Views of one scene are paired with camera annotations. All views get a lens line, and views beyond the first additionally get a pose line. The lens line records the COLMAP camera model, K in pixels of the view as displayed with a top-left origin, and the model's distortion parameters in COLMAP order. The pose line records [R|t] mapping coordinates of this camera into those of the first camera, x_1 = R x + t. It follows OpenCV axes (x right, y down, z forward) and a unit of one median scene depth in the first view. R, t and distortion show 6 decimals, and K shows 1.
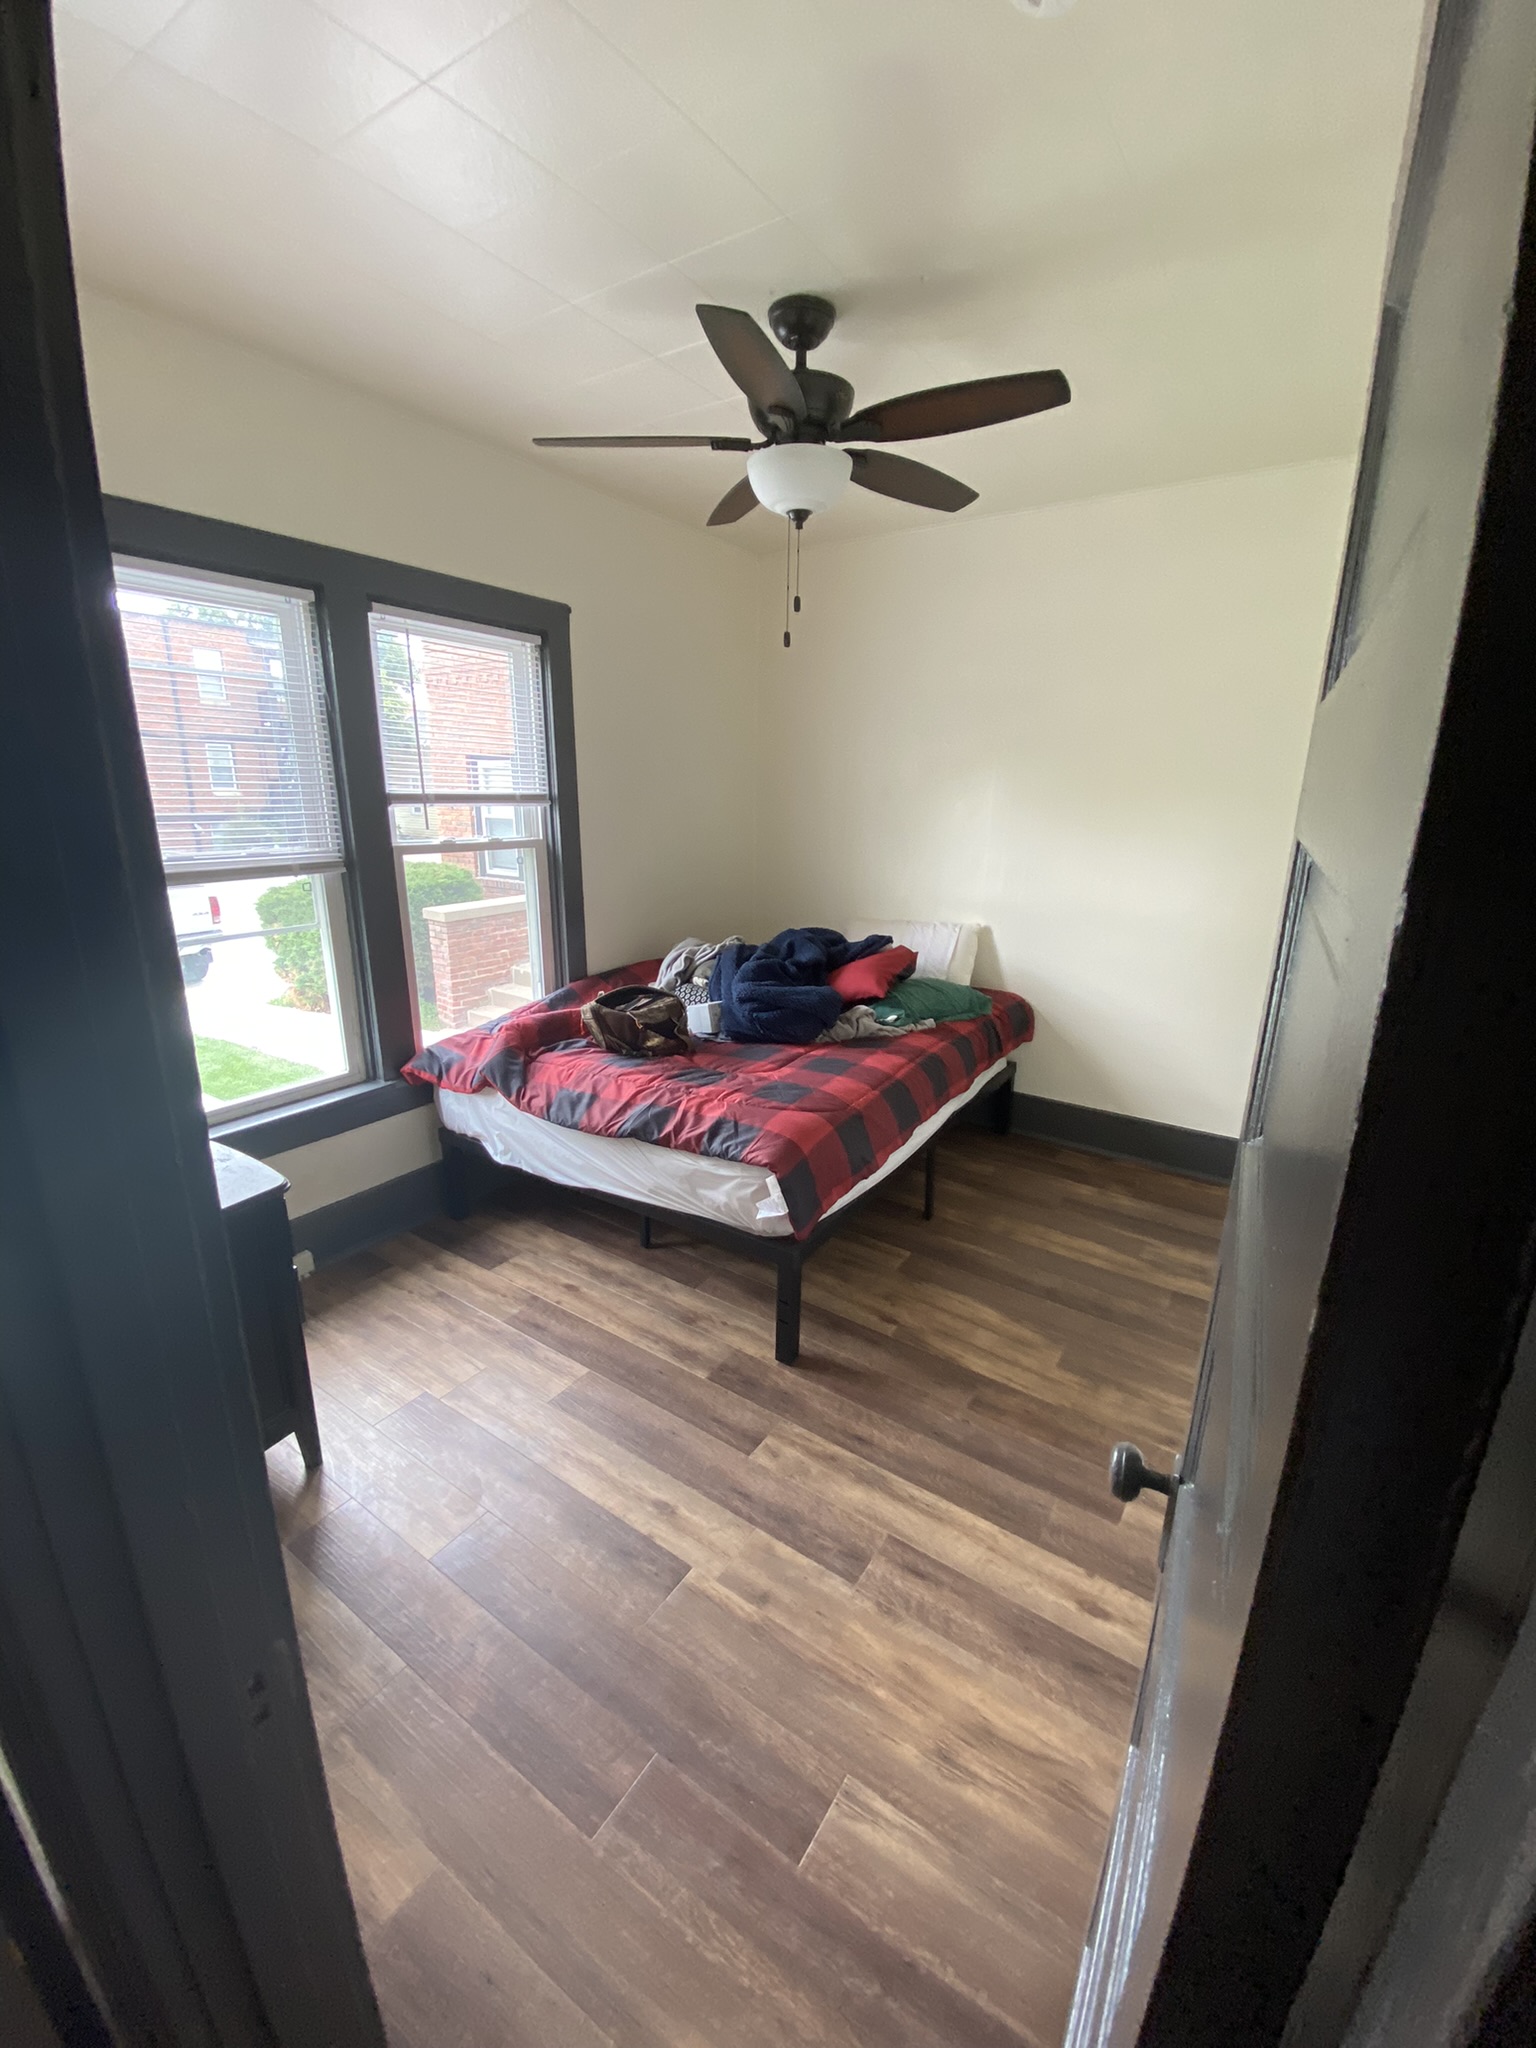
lens RADIAL K [[824.3, 0, 765.7], [0, 824.3, 1034.8], [0, 0, 1]] dist [-0.013130, -0.000706]
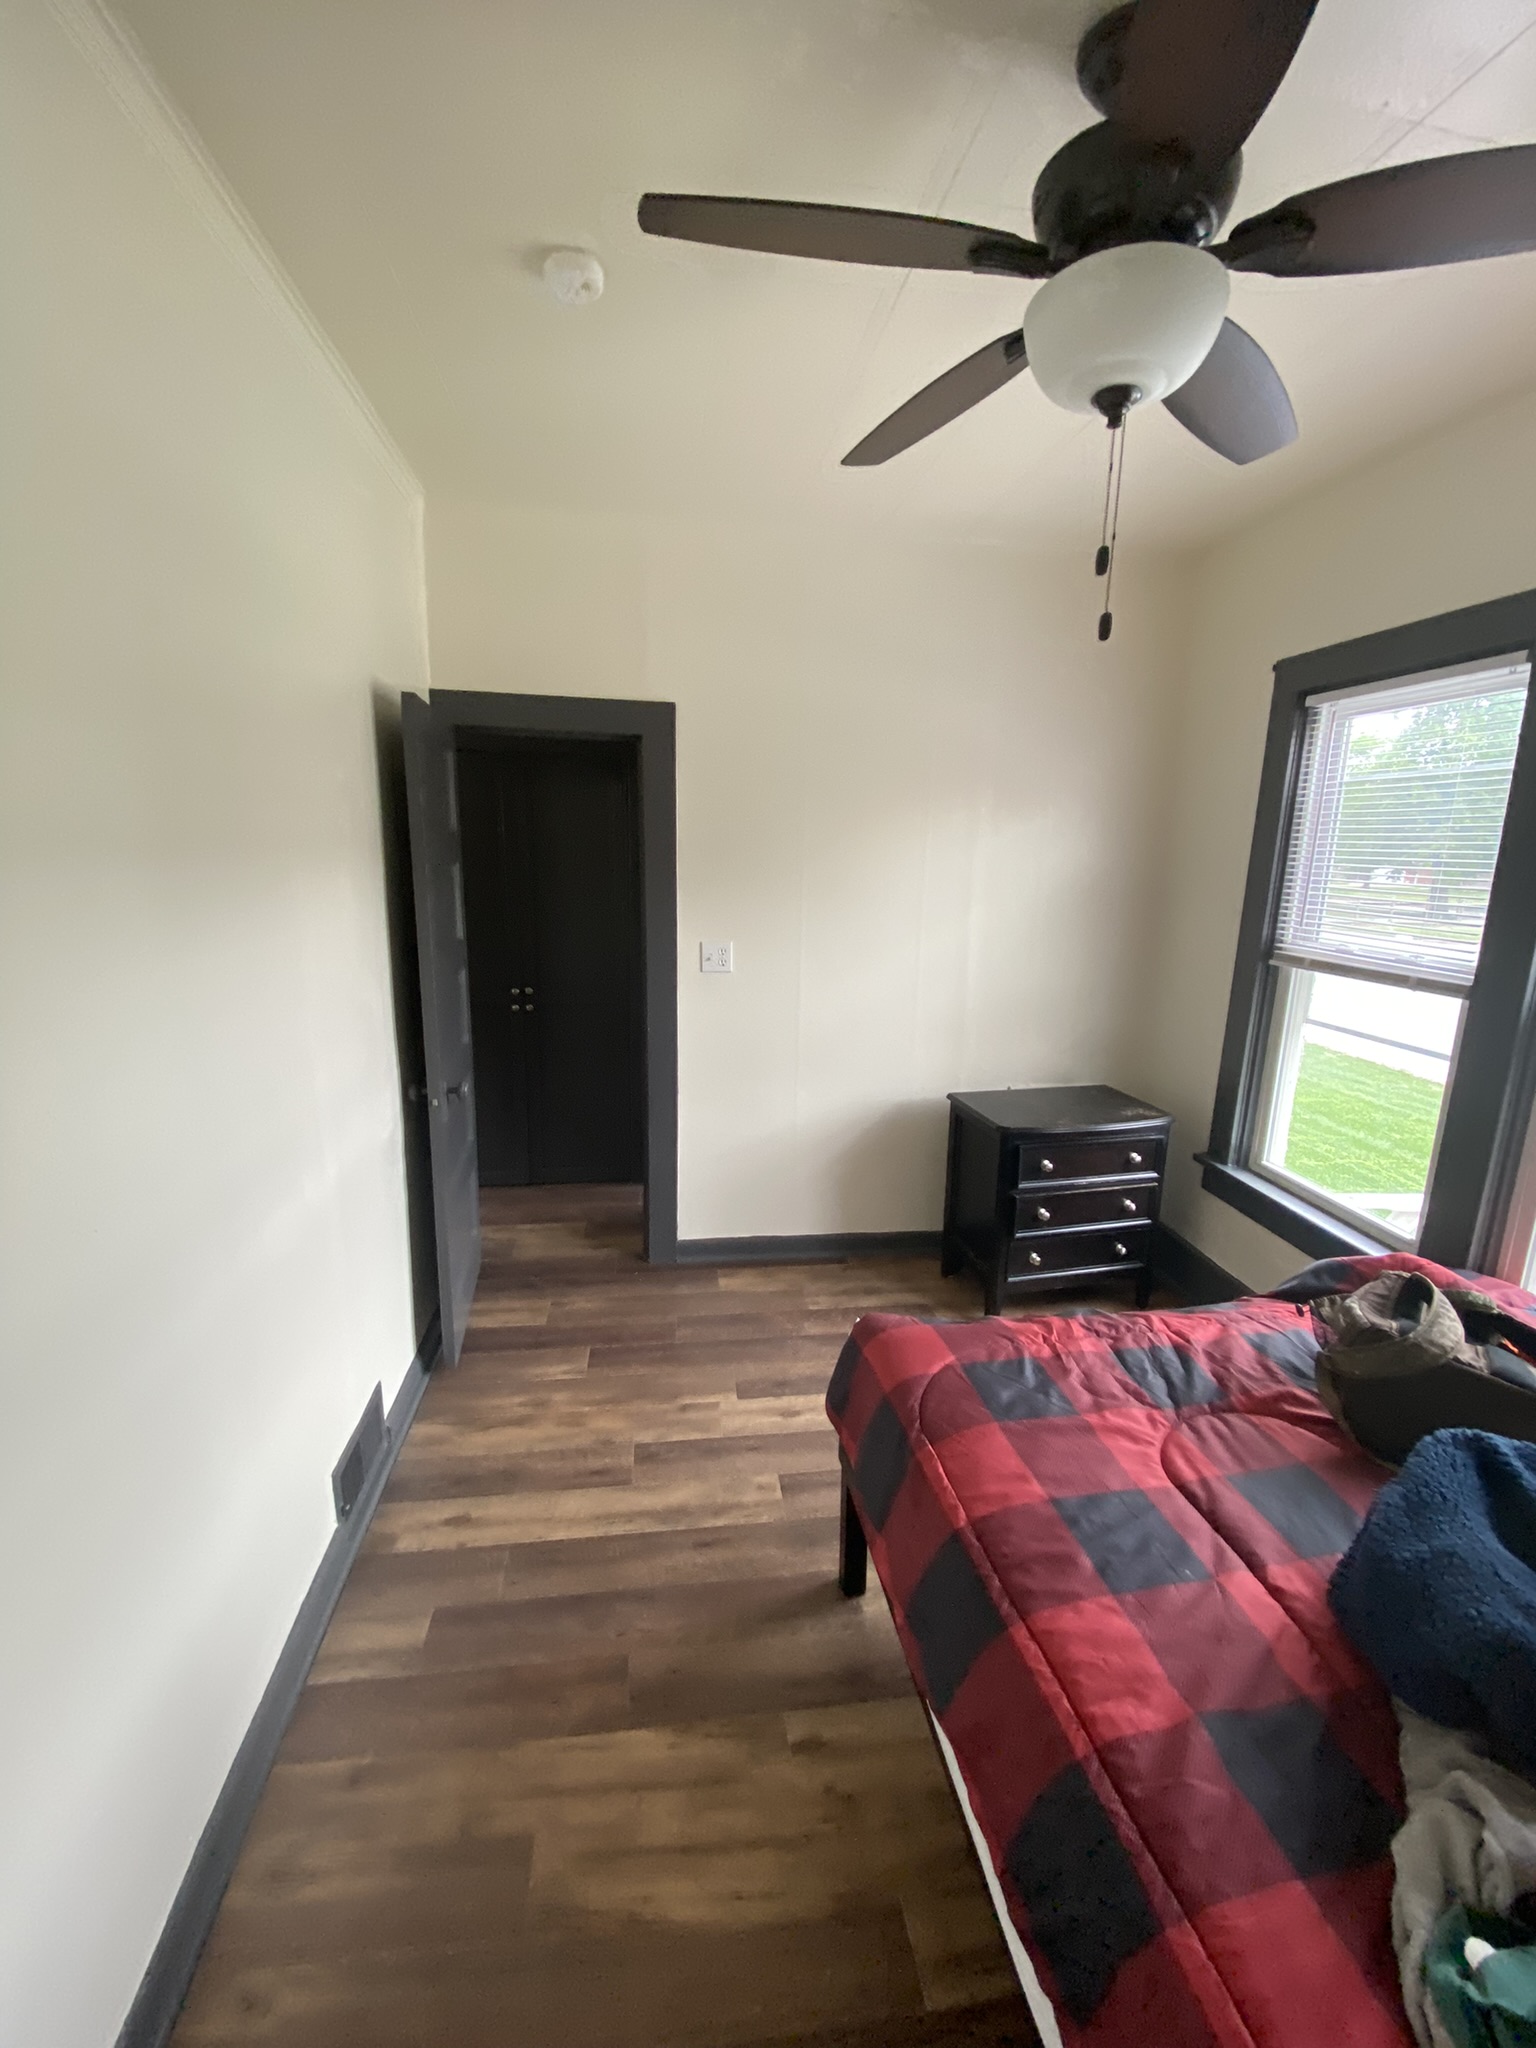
lens RADIAL K [[824.3, 0, 774.4], [0, 824.3, 1007.5], [0, 0, 1]] dist [-0.013130, -0.000706]
pose [[-0.735427, 0.103001, -0.669730, 0.643310], [-0.226330, 0.894275, 0.386066, -0.452586], [0.638688, 0.435503, -0.634362, 1.412617]]
